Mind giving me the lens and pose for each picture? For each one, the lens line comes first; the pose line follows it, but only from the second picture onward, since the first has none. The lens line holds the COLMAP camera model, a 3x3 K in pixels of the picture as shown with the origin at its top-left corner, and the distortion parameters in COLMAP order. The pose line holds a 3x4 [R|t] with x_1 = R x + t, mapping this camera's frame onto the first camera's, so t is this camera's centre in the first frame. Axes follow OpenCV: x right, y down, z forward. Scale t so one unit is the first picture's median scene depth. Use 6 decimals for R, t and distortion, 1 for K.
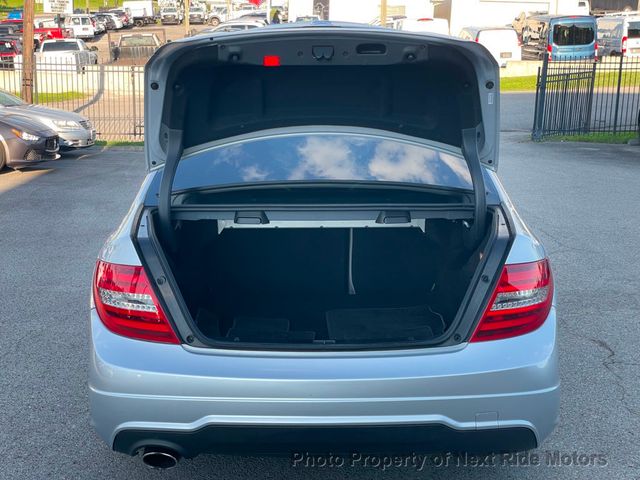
lens RADIAL K [[959.7, 0, 317.9], [0, 959.7, 238.6], [0, 0, 1]] dist [0.067309, 0.000000]
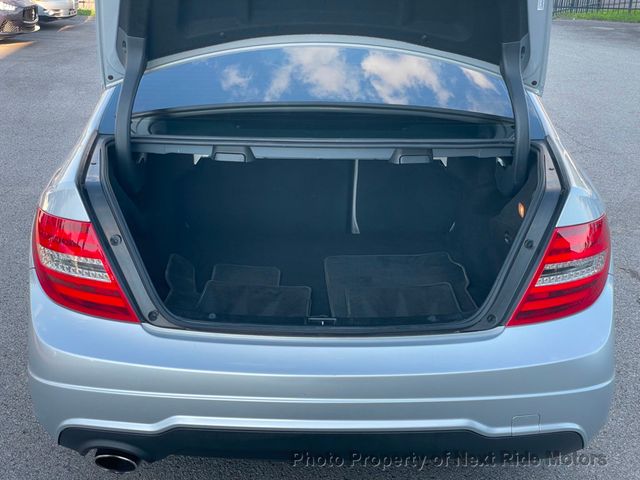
lens RADIAL K [[959.7, 0, 321.4], [0, 959.7, 242.8], [0, 0, 1]] dist [0.067309, 0.000000]
pose [[0.999848, 0.014400, 0.009782, -0.002838], [-0.015601, 0.990508, 0.136567, -0.057798], [-0.007722, -0.136699, 0.990582, 0.201956]]
